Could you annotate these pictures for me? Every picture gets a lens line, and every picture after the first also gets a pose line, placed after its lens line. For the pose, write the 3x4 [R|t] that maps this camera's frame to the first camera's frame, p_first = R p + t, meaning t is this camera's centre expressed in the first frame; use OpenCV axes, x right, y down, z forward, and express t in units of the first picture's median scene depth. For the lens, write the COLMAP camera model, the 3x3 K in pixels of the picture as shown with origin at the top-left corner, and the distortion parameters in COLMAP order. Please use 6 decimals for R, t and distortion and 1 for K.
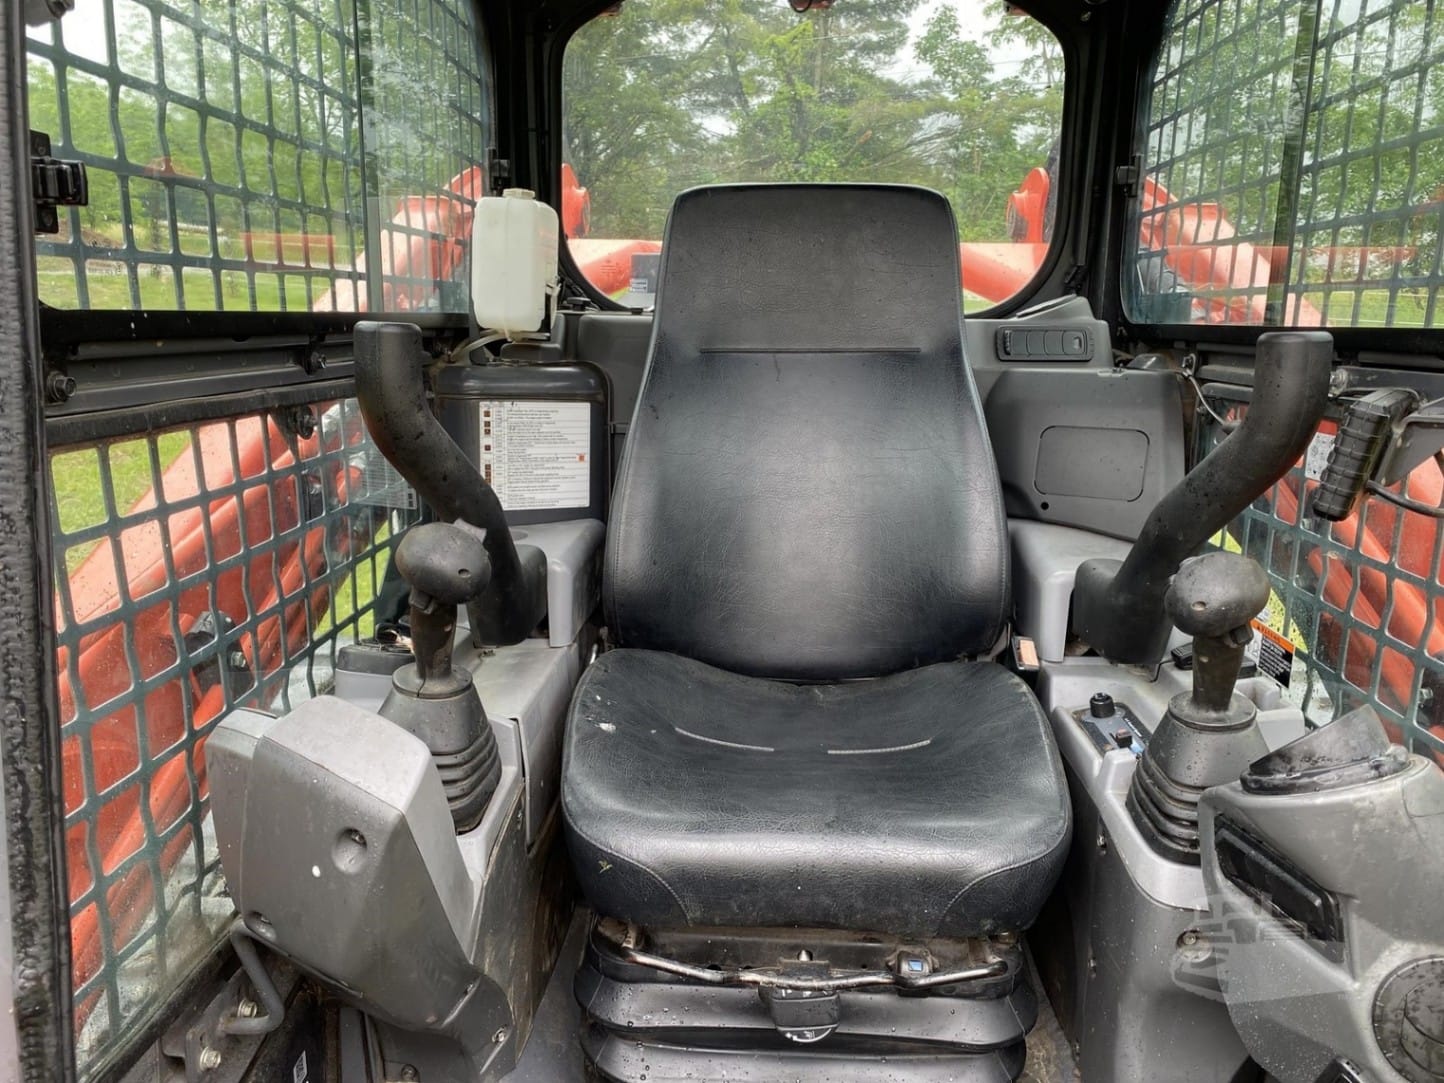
lens RADIAL K [[1043.3, 0, 714.0], [0, 1043.3, 565.3], [0, 0, 1]] dist [0.012675, -0.006124]
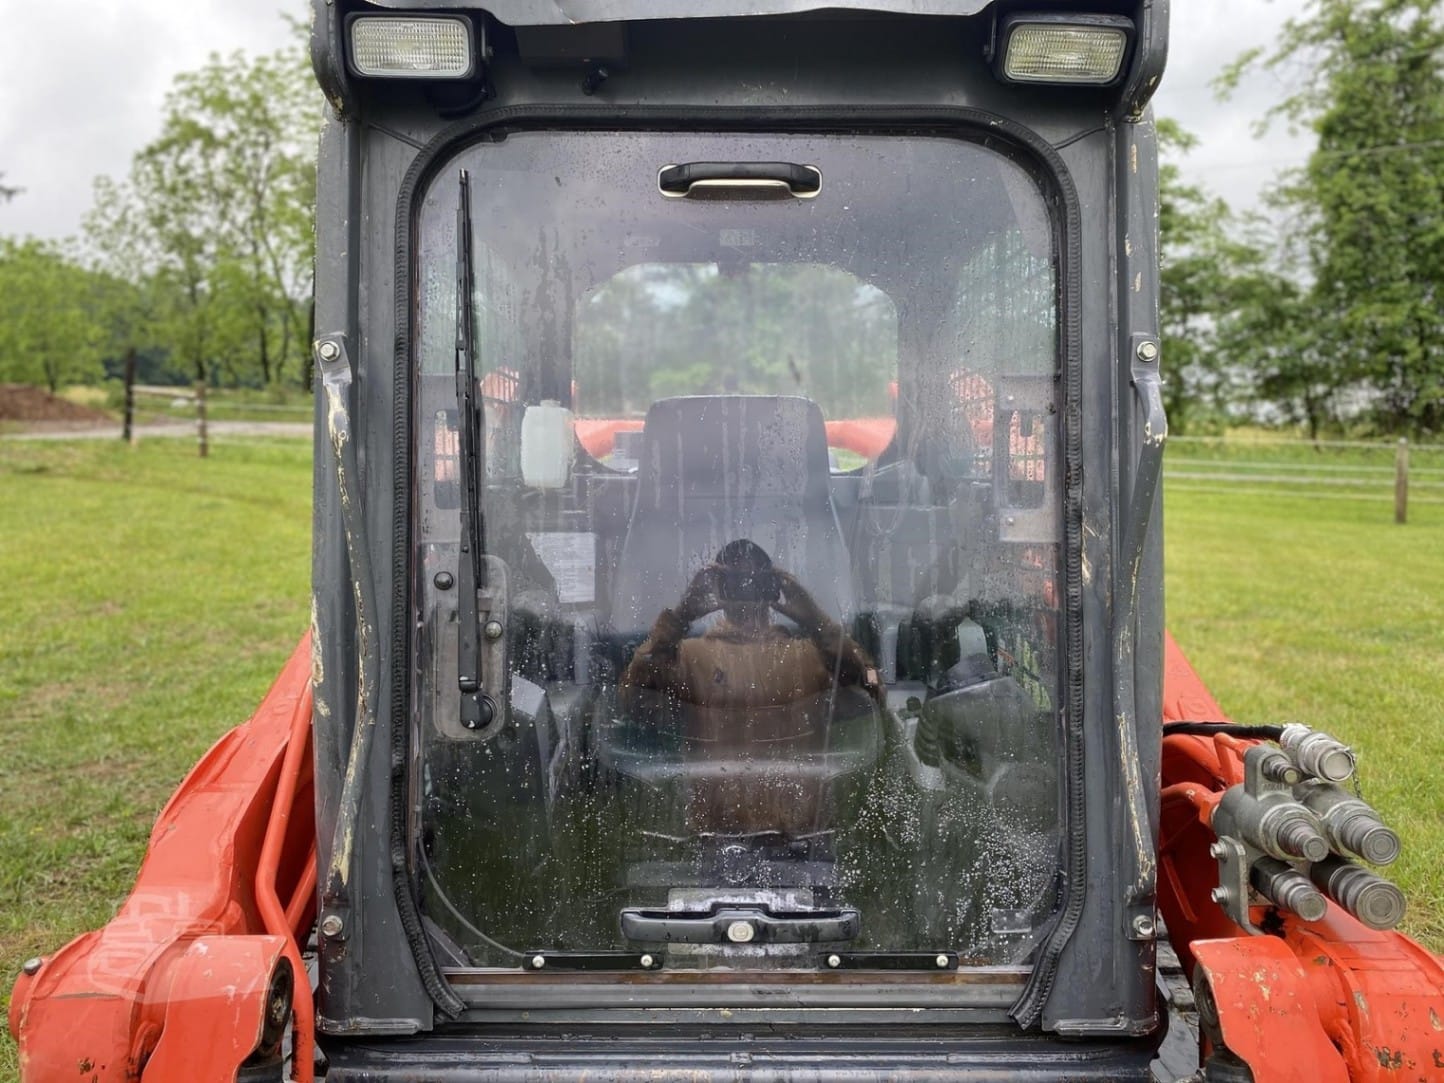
lens RADIAL K [[1043.3, 0, 714.0], [0, 1043.3, 565.3], [0, 0, 1]] dist [0.012675, -0.006124]
pose [[0.998970, -0.016407, 0.042312, -0.010468], [0.022152, 0.990029, -0.139109, 0.112744], [-0.039608, 0.139903, 0.989373, -0.537659]]
